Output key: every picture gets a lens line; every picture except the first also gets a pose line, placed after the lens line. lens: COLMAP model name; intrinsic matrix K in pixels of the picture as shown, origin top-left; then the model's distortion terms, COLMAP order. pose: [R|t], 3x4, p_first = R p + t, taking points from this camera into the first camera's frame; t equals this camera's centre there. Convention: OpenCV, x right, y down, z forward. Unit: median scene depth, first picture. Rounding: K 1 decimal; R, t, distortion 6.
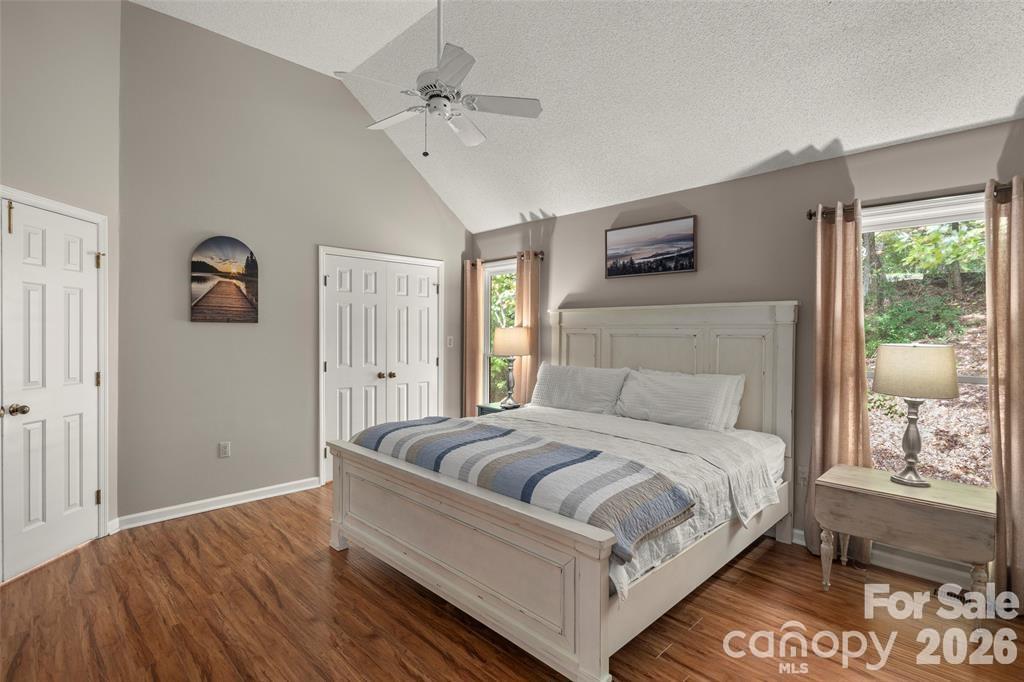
lens RADIAL K [[493.0, 0, 512.0], [0, 493.0, 341.0], [0, 0, 1]] dist [0.000458, 0.000049]
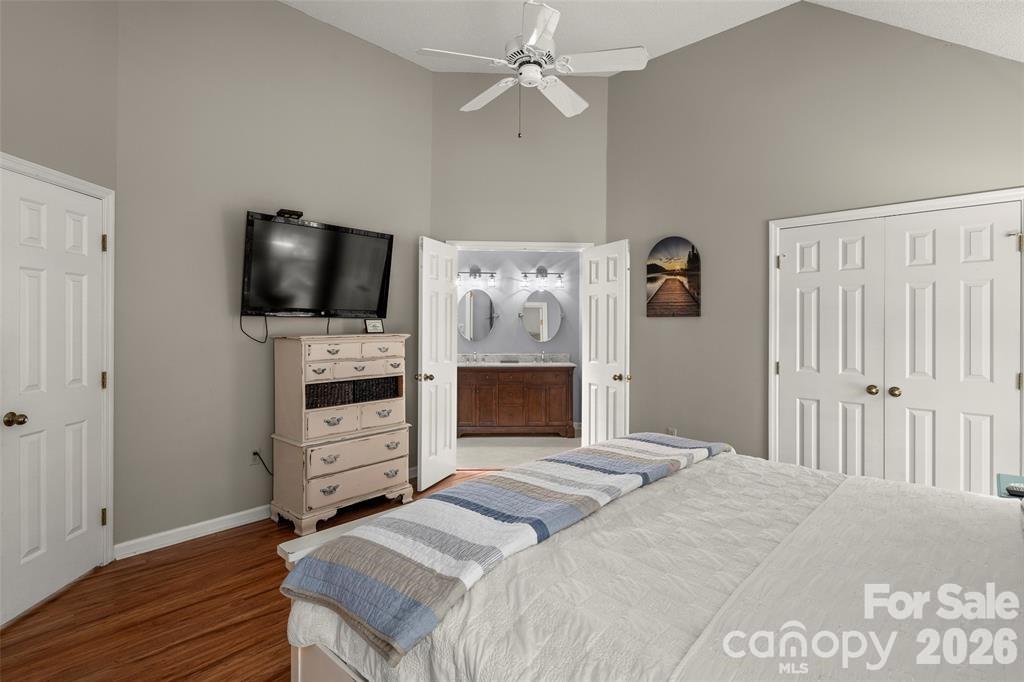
lens RADIAL K [[507.2, 0, 508.9], [0, 507.2, 328.8], [0, 0, 1]] dist [0.000371, 0.000086]
pose [[0.043201, 0.000177, -0.999066, 0.501314], [-0.016845, 0.999858, -0.000552, -0.005157], [0.998924, 0.016853, 0.043198, 0.596030]]
